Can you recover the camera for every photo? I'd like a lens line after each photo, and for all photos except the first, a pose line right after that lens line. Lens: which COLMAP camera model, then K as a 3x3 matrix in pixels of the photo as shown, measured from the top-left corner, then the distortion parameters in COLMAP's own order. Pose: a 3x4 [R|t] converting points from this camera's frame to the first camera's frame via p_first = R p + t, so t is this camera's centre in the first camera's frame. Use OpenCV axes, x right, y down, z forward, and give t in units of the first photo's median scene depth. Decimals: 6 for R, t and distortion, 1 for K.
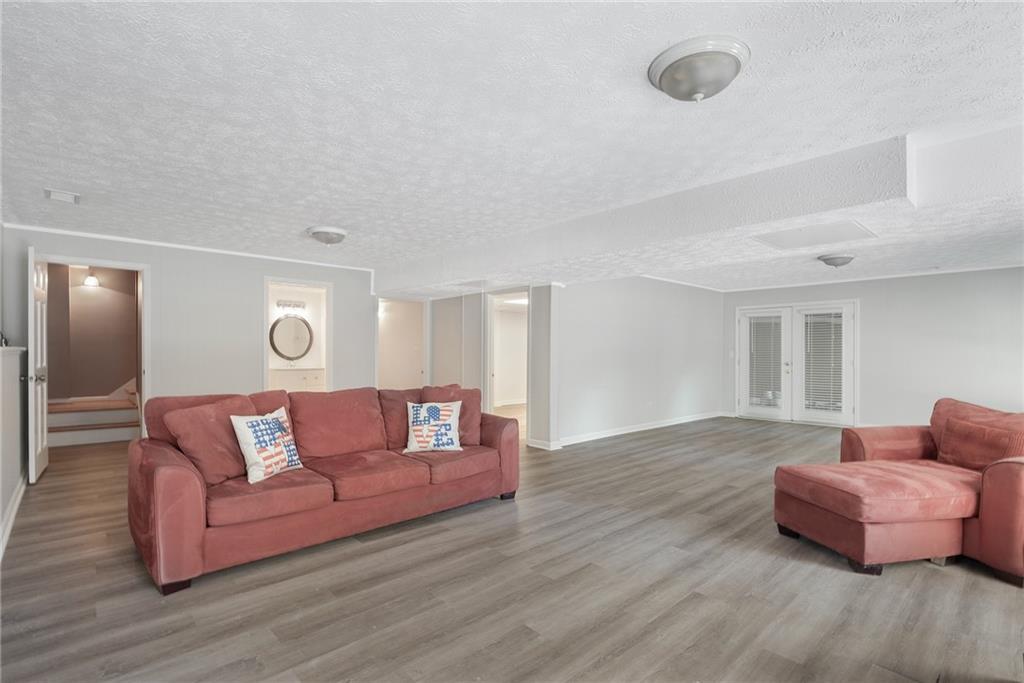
lens RADIAL K [[480.3, 0, 507.1], [0, 480.3, 344.5], [0, 0, 1]] dist [-0.013417, 0.000979]
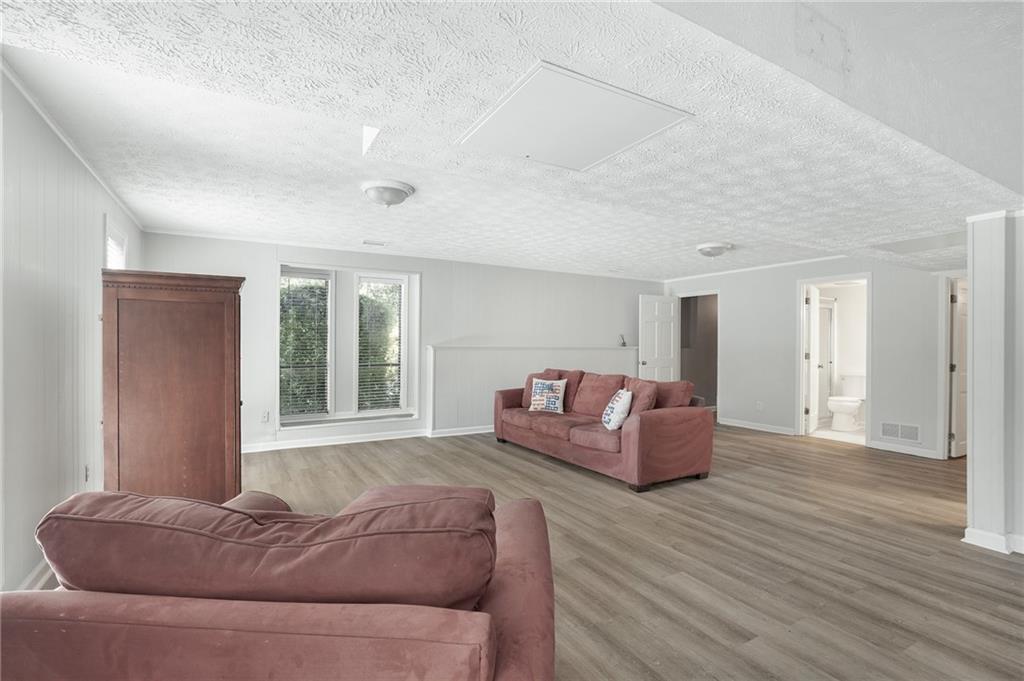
lens RADIAL K [[480.3, 0, 508.7], [0, 480.3, 345.6], [0, 0, 1]] dist [-0.013417, 0.000979]
pose [[-0.215513, -0.012834, -0.976417, 1.001031], [-0.006755, 0.999909, -0.011651, 0.027875], [0.976478, 0.004084, -0.215581, 0.913847]]
